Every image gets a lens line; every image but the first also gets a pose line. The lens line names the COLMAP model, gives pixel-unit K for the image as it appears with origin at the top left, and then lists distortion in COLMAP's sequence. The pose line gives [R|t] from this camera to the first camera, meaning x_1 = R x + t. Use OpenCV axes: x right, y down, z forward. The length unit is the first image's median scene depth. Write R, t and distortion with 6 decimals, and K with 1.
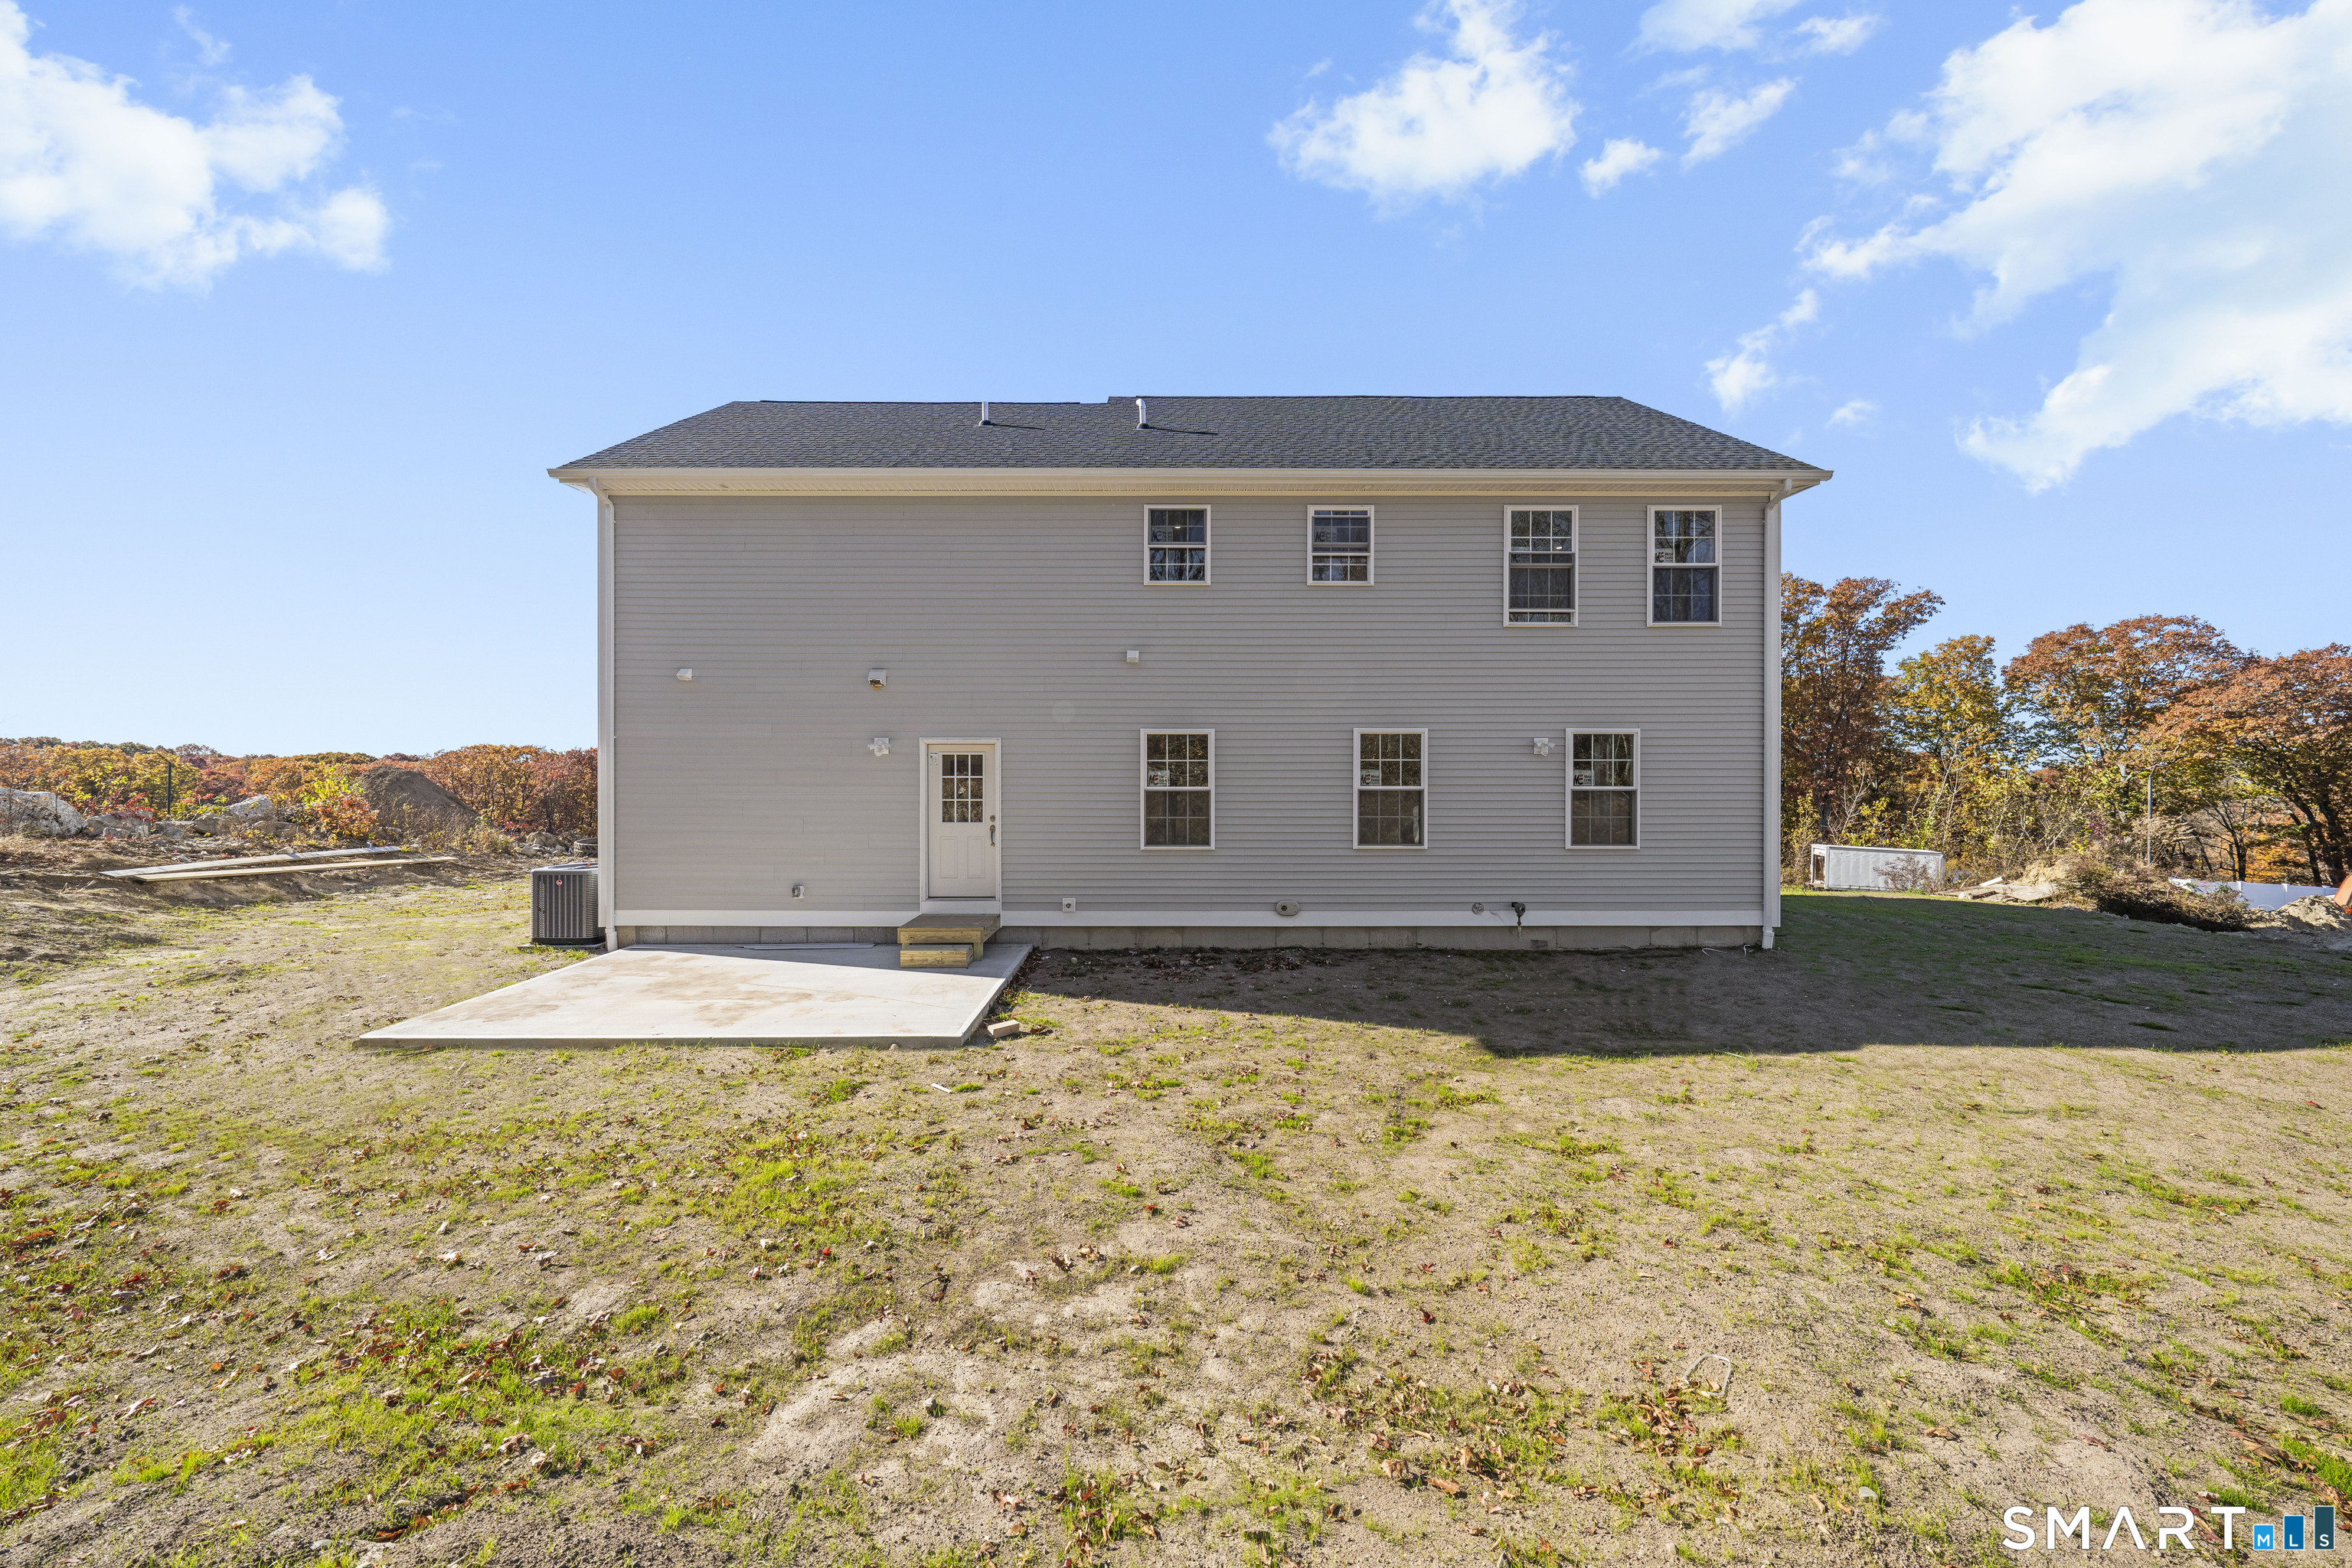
lens RADIAL K [[802.0, 0, 1167.3], [0, 802.0, 786.2], [0, 0, 1]] dist [-0.001858, -0.000159]
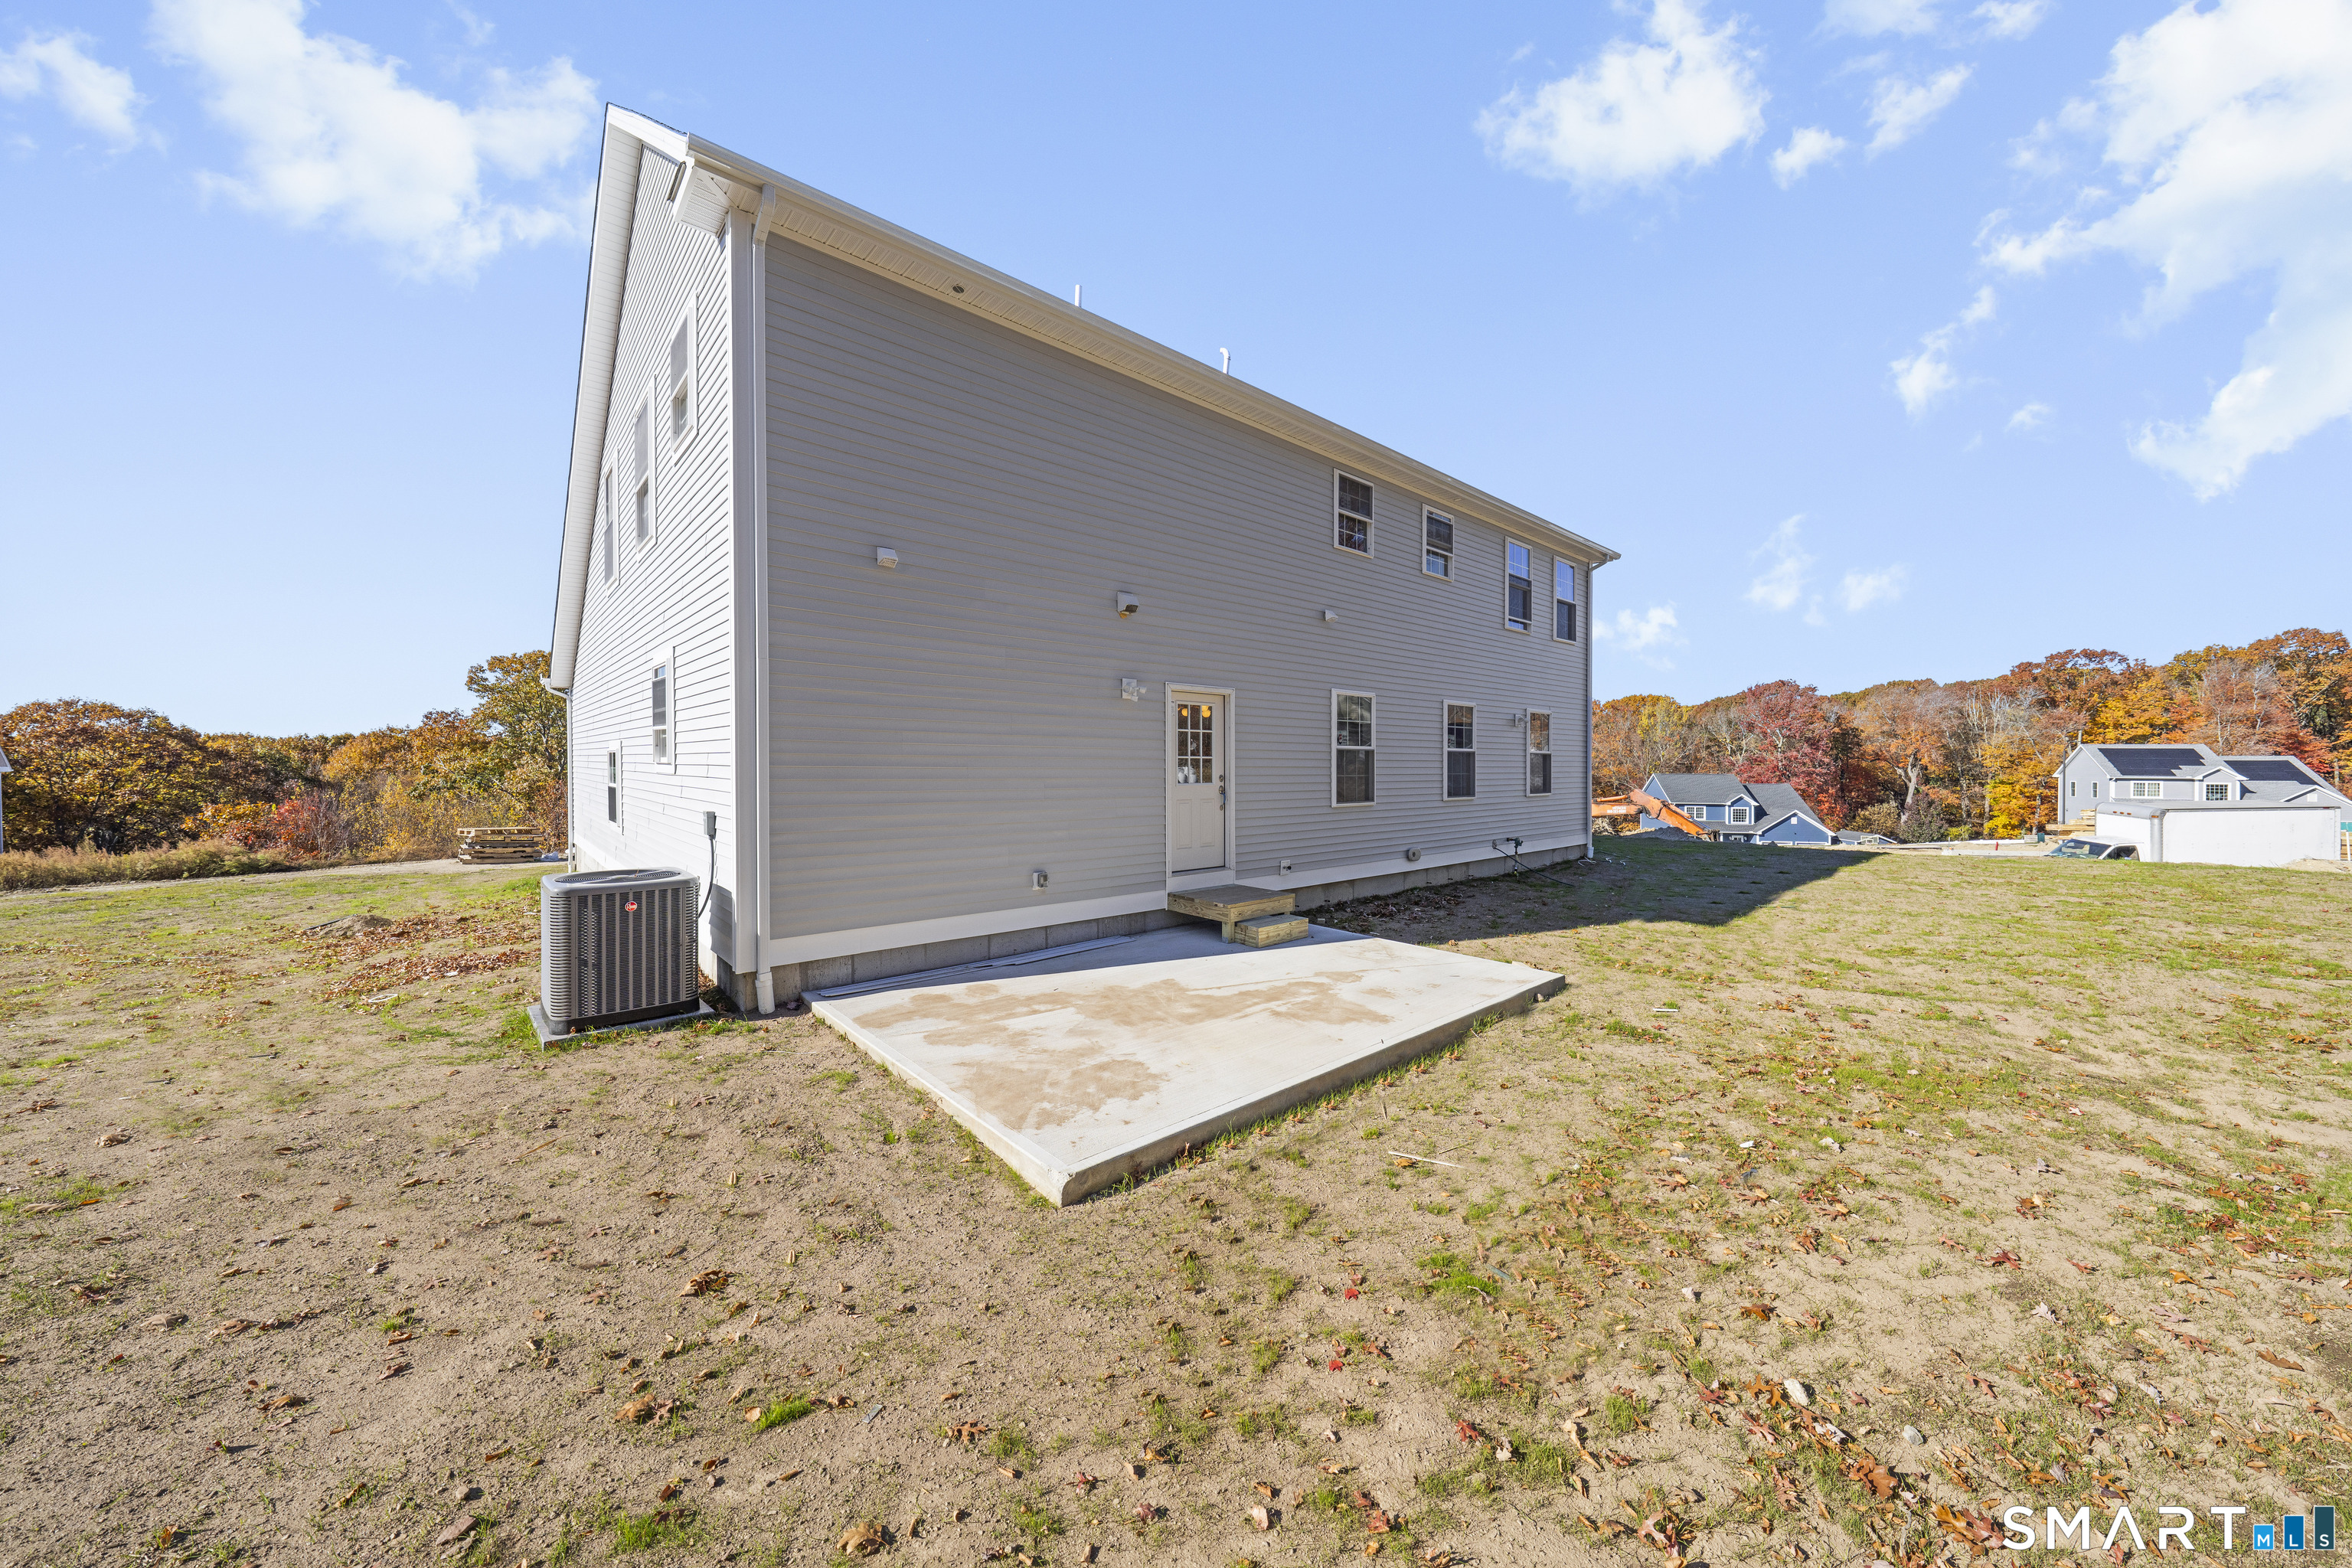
lens RADIAL K [[802.0, 0, 1192.9], [0, 802.0, 770.3], [0, 0, 1]] dist [-0.001858, -0.000159]
pose [[0.747067, -0.001901, 0.664746, -0.839207], [0.002274, 0.999997, 0.000304, 0.031297], [-0.664745, 0.001284, 0.747069, 0.356937]]
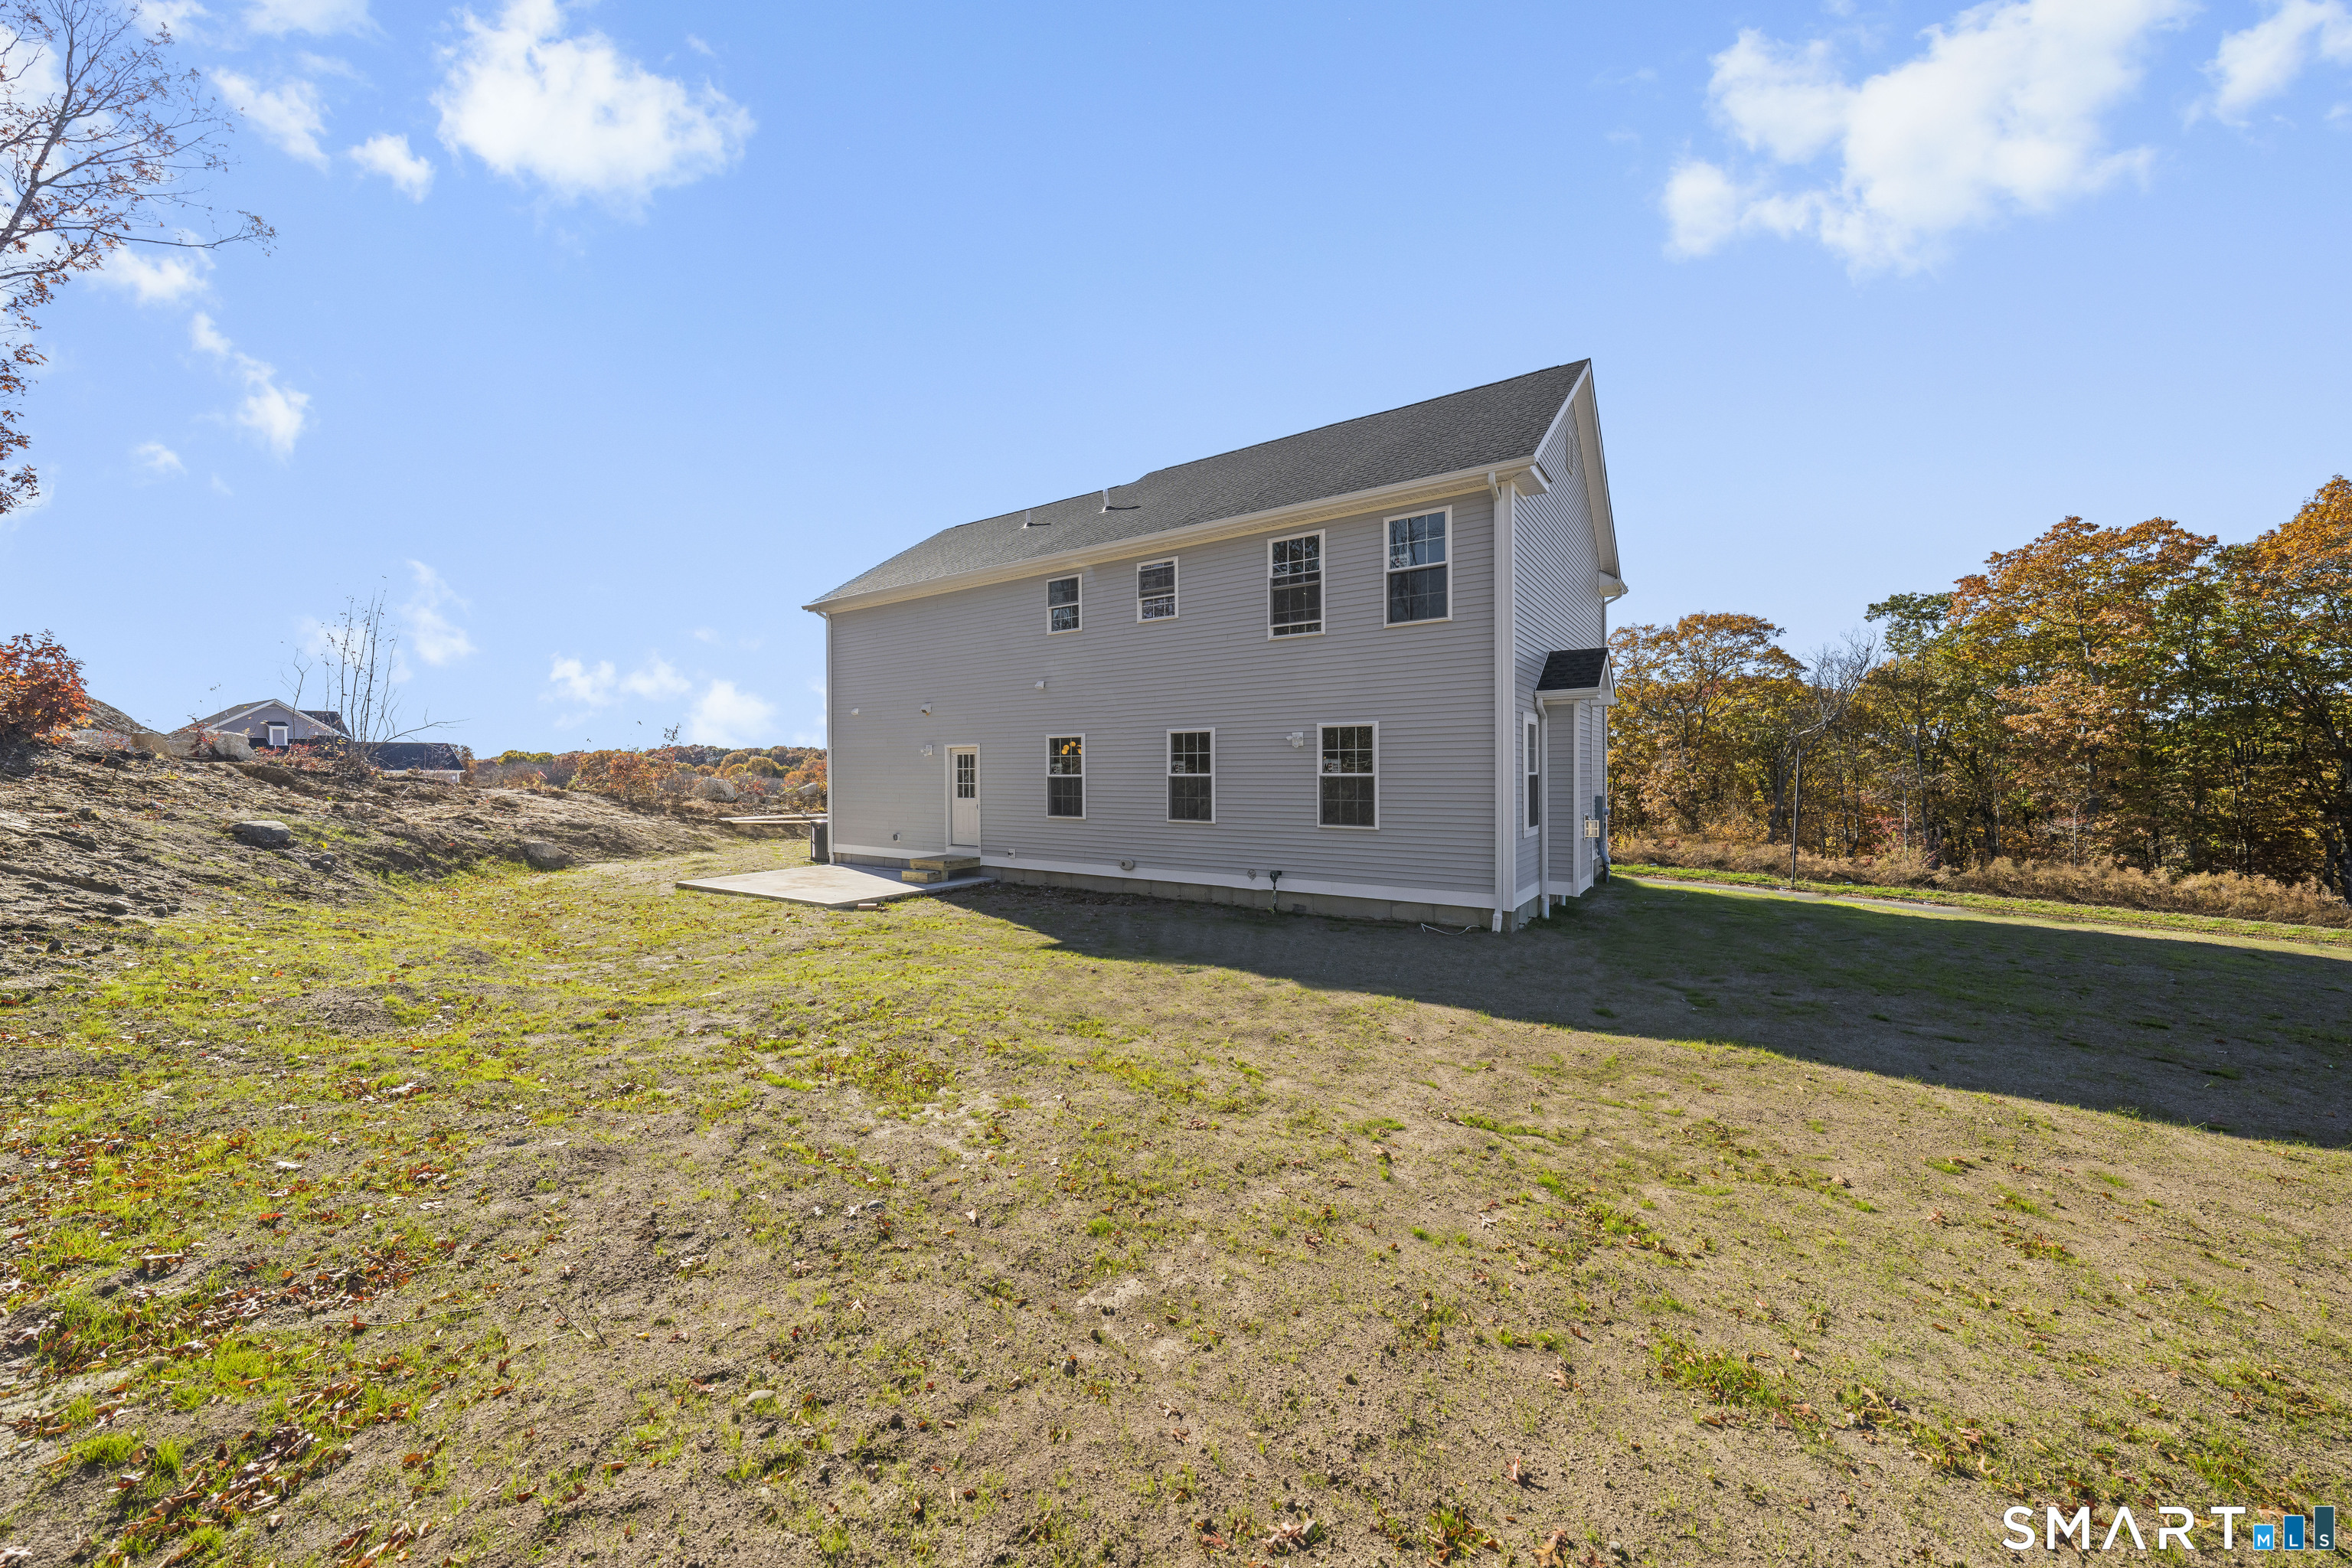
lens RADIAL K [[802.0, 0, 1198.6], [0, 802.0, 774.3], [0, 0, 1]] dist [-0.001858, -0.000159]
pose [[0.835989, -0.003624, -0.548734, 0.990154], [0.004235, 0.999991, -0.000153, 0.001105], [0.548730, -0.002196, 0.835997, -0.061270]]
